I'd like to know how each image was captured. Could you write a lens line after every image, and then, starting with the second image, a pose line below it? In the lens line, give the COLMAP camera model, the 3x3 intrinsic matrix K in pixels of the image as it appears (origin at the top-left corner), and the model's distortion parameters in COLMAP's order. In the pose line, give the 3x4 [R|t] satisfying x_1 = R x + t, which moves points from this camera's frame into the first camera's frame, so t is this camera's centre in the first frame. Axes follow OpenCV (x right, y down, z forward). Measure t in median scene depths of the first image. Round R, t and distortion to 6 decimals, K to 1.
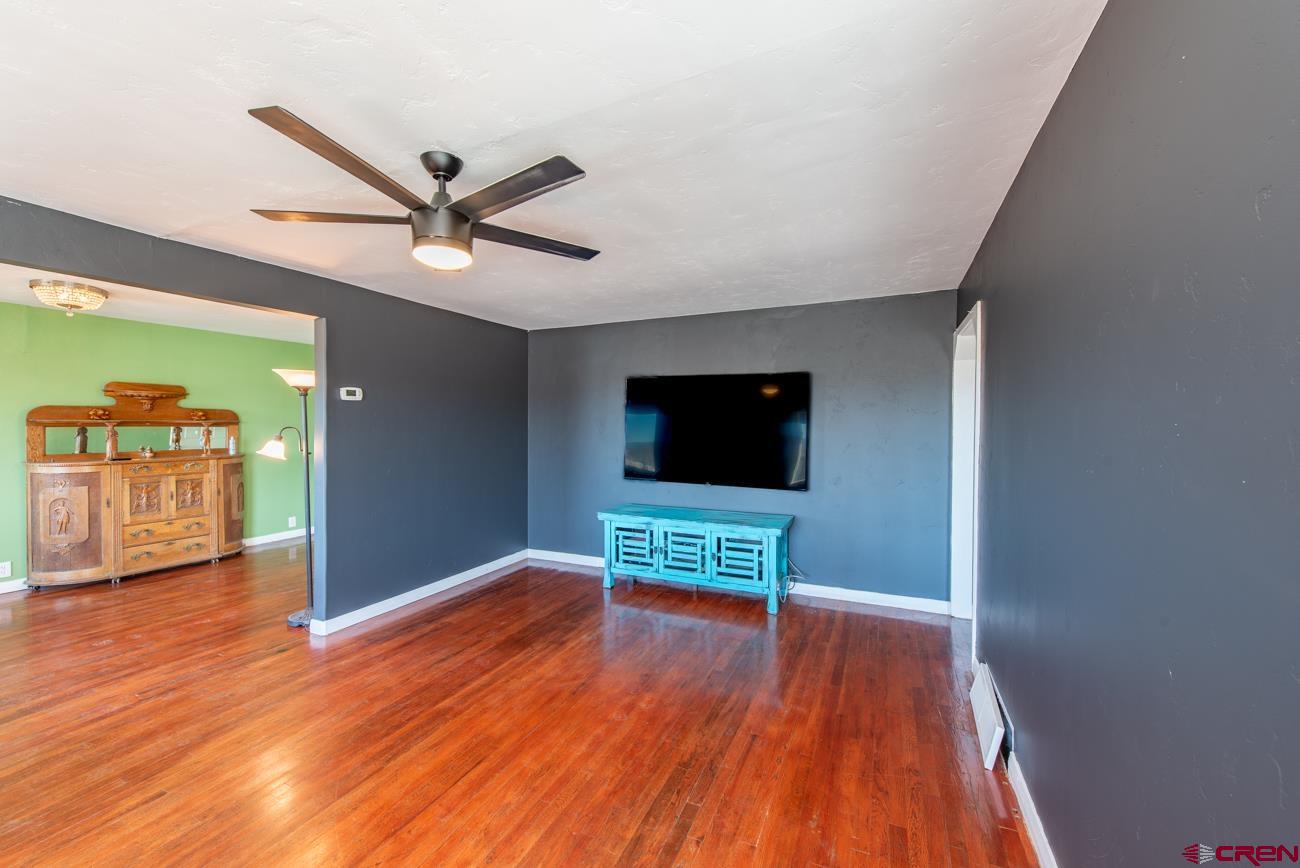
lens RADIAL K [[509.7, 0, 653.3], [0, 509.7, 432.1], [0, 0, 1]] dist [0.009709, -0.002467]
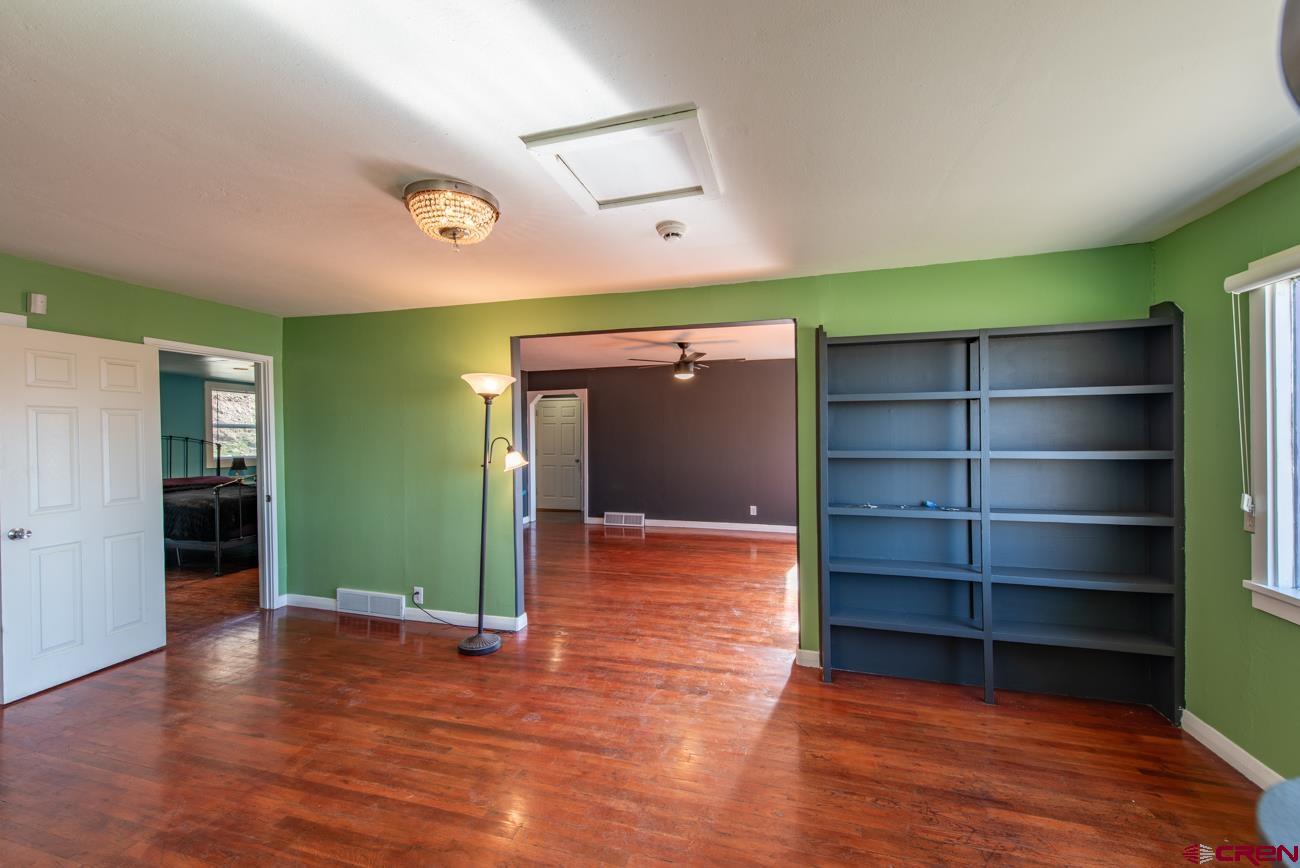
lens RADIAL K [[506.1, 0, 648.5], [0, 506.1, 432.0], [0, 0, 1]] dist [0.001717, -0.000197]
pose [[-0.144158, 0.001262, 0.989554, -1.398943], [0.023523, 0.999721, 0.002152, -0.012785], [-0.989275, 0.023587, -0.144147, 0.701545]]
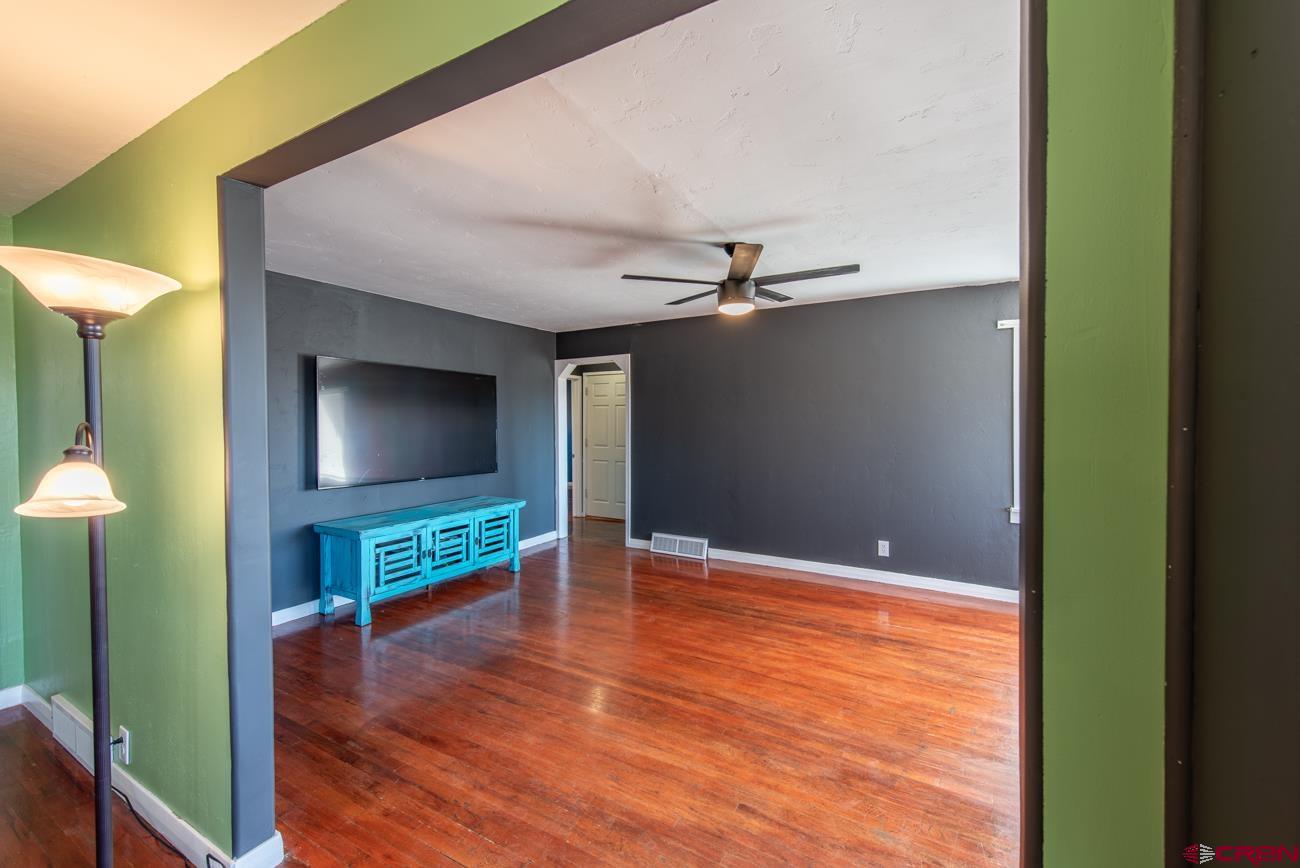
lens RADIAL K [[522.5, 0, 656.9], [0, 522.5, 428.5], [0, 0, 1]] dist [0.013928, -0.000078]
pose [[0.086527, -0.018888, 0.996070, -0.864911], [0.018892, 0.999672, 0.017316, -0.004421], [-0.996070, 0.017320, 0.086855, 0.477792]]
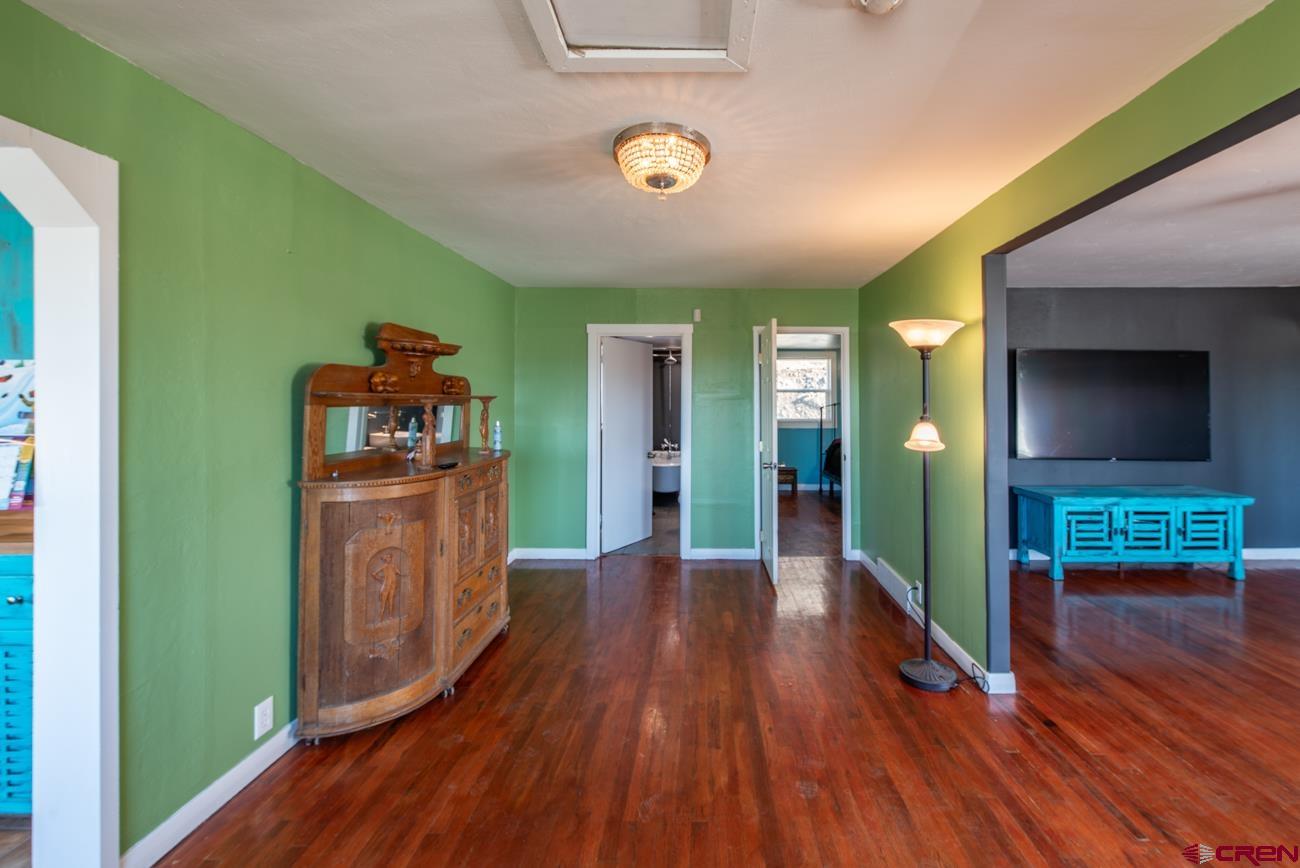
lens RADIAL K [[539.0, 0, 705.3], [0, 539.0, 398.8], [0, 0, 1]] dist [-0.000341, 0.000232]
pose [[0.911318, -0.000723, 0.411702, -1.069027], [0.009717, 0.999758, -0.019753, -0.004240], [-0.411588, 0.022001, 0.911104, 0.378634]]
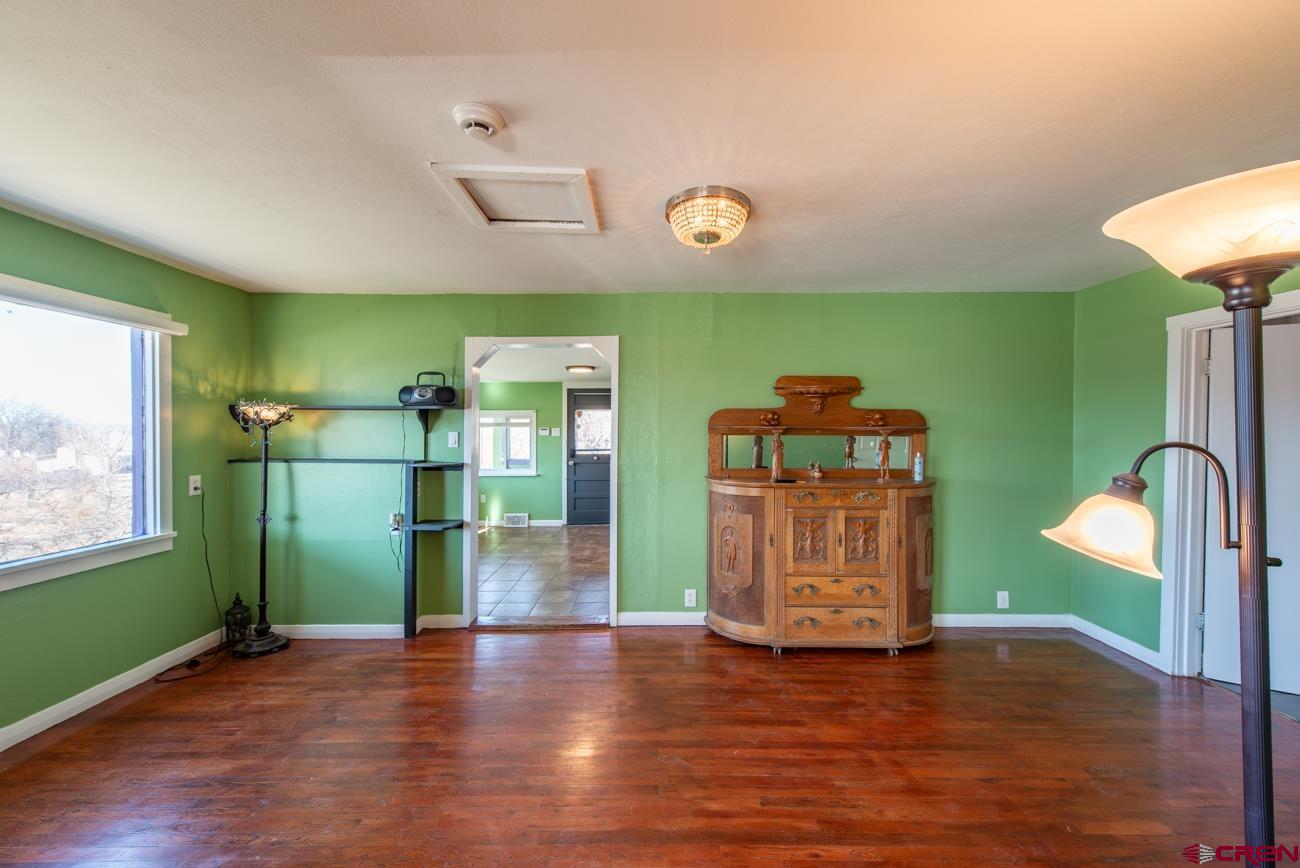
lens RADIAL K [[506.1, 0, 648.5], [0, 506.1, 432.0], [0, 0, 1]] dist [0.001717, -0.000197]
pose [[0.411186, 0.002133, -0.911549, -0.495247], [-0.018810, 0.999804, -0.006145, -0.007249], [0.911357, 0.019673, 0.411145, 0.560325]]
